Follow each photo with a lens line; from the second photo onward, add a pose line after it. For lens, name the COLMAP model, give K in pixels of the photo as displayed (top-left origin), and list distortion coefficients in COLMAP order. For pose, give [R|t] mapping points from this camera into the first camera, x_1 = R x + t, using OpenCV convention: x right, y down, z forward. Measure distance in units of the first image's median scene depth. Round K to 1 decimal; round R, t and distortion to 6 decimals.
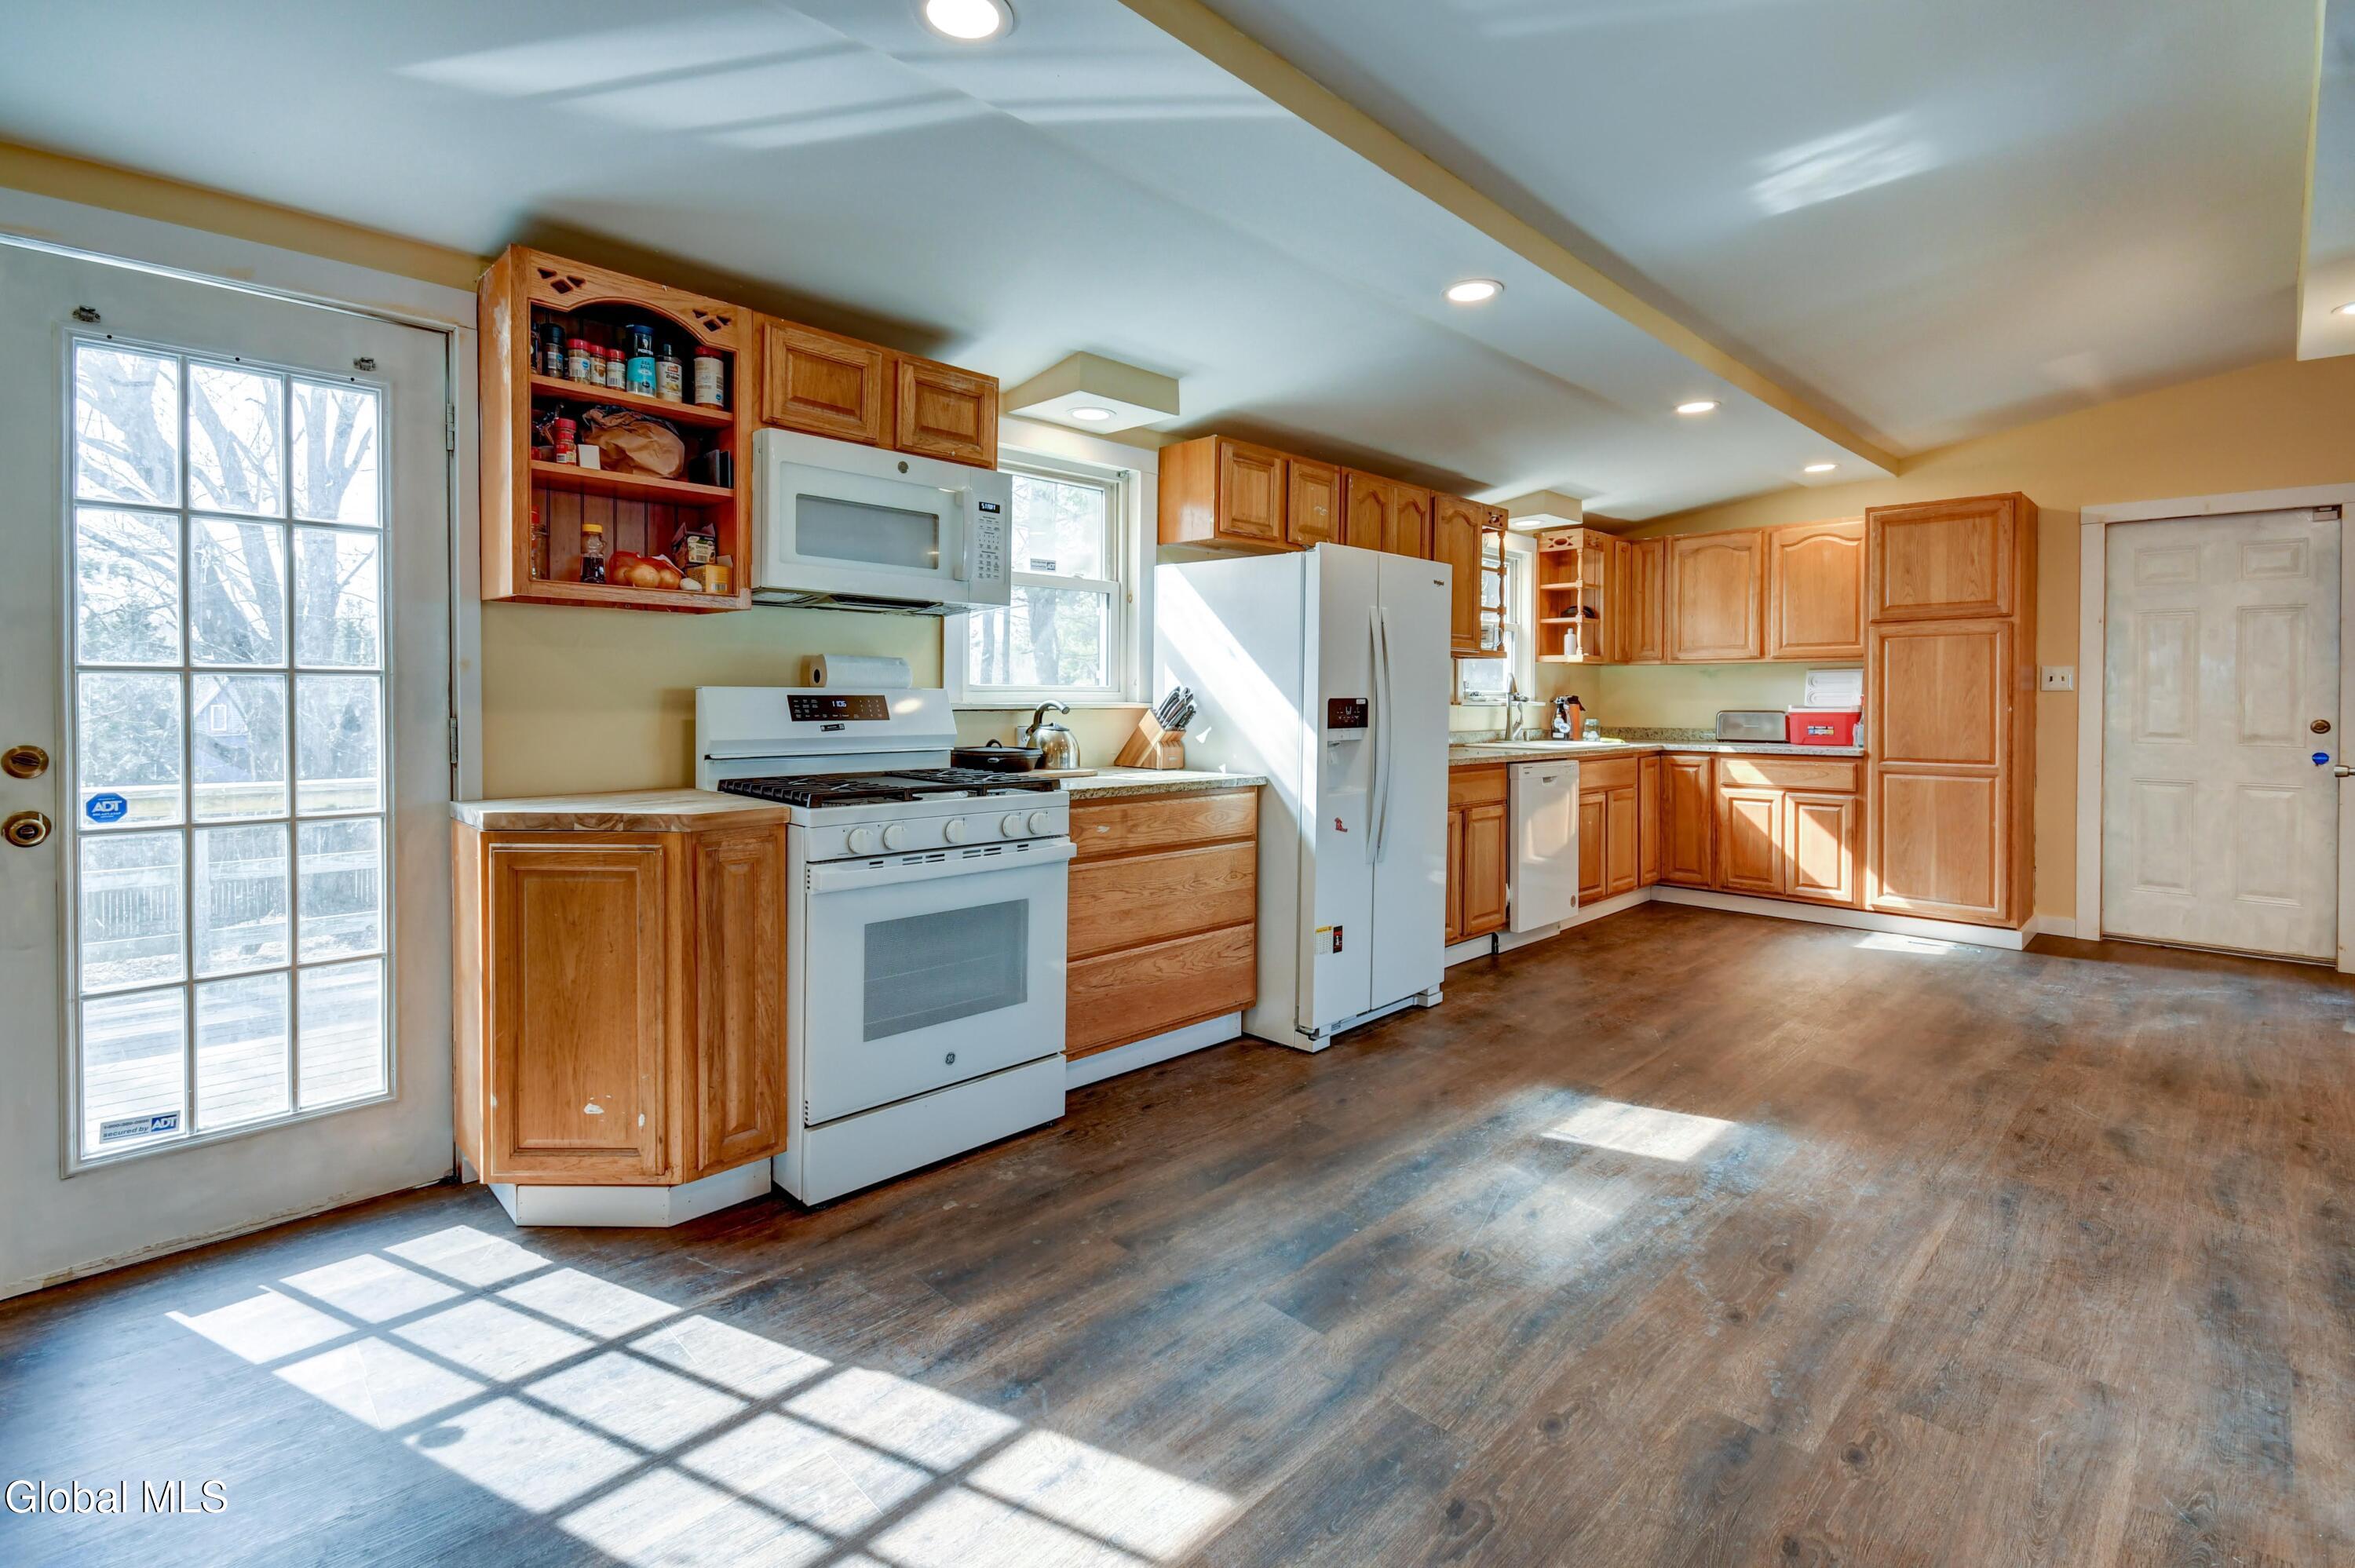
lens RADIAL K [[1043.0, 0, 1159.6], [0, 1043.0, 717.2], [0, 0, 1]] dist [0.014548, -0.008913]
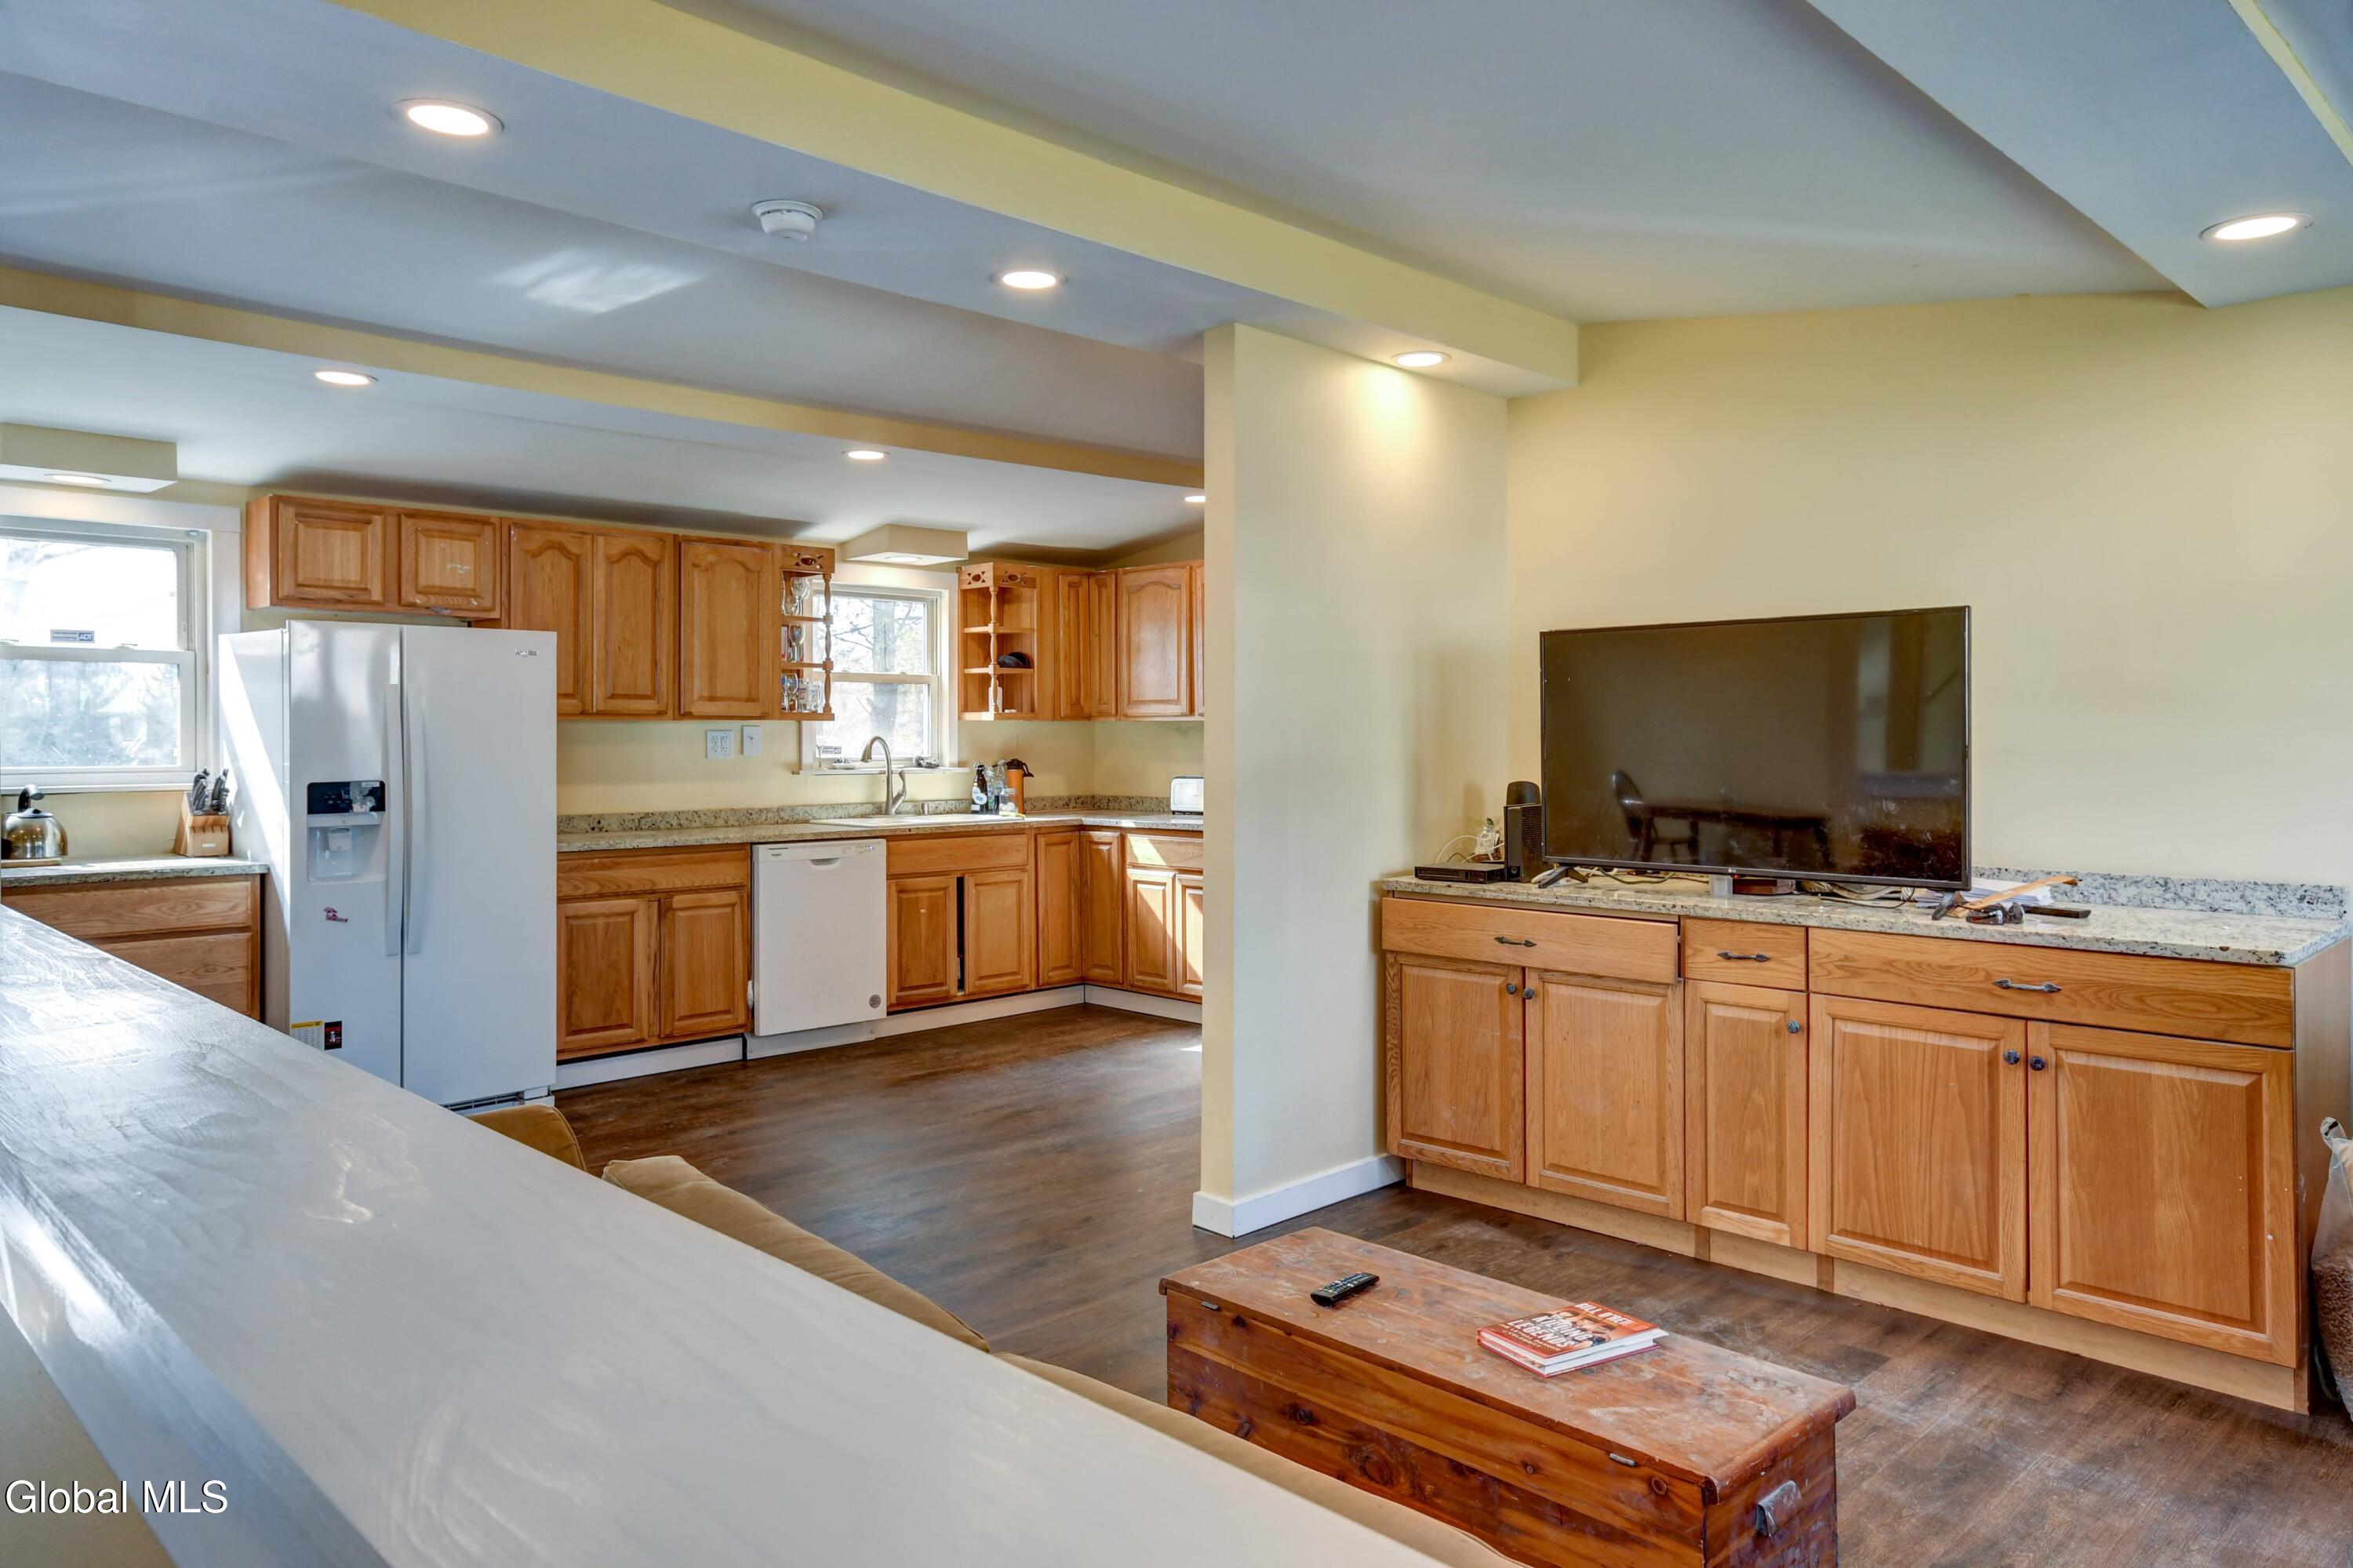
lens RADIAL K [[1528.2, 0, 1167.9], [0, 1528.2, 737.5], [0, 0, 1]] dist [0.016738, 0.013766]
pose [[0.999952, -0.007708, 0.006017, 1.131264], [0.007826, 0.999774, -0.019779, -0.028969], [-0.005863, 0.019825, 0.999786, -0.493147]]
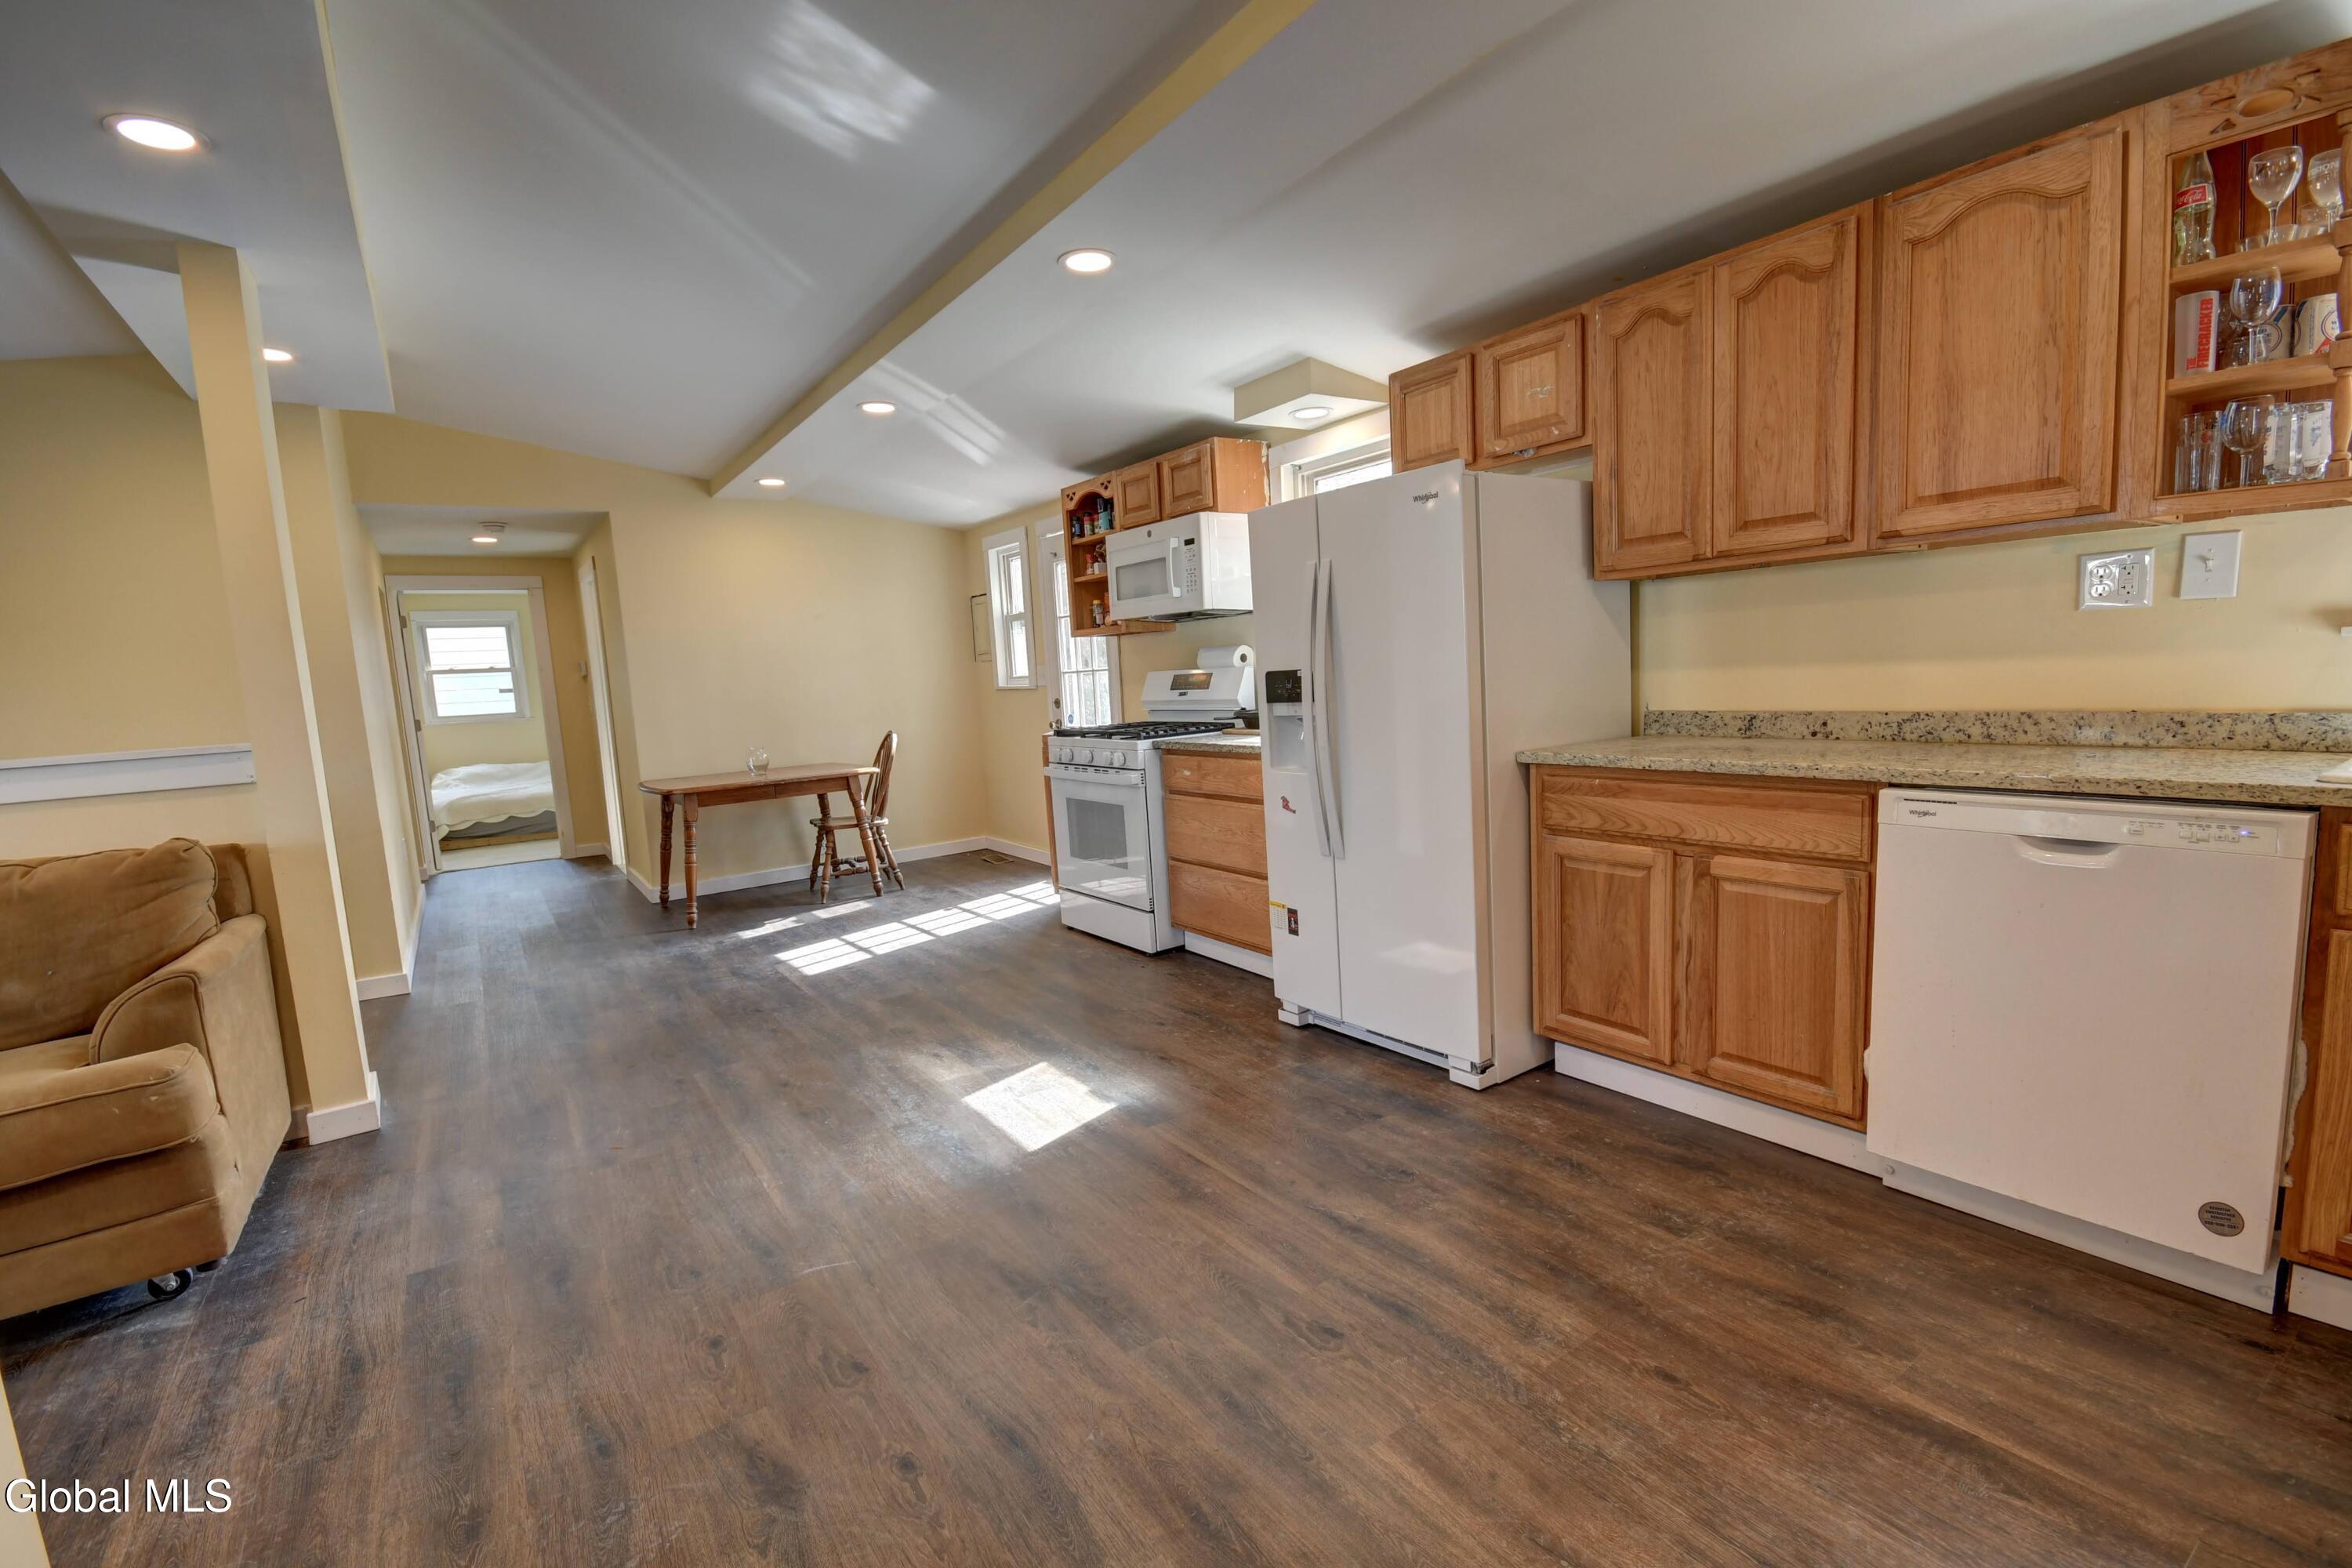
lens RADIAL K [[1041.8, 0, 1174.7], [0, 1041.8, 788.5], [0, 0, 1]] dist [0.014548, -0.008913]
pose [[-0.160029, 0.111636, -0.980779, 1.372915], [0.031628, 0.993654, 0.107941, -0.020604], [0.986605, -0.013747, -0.162545, 1.292832]]
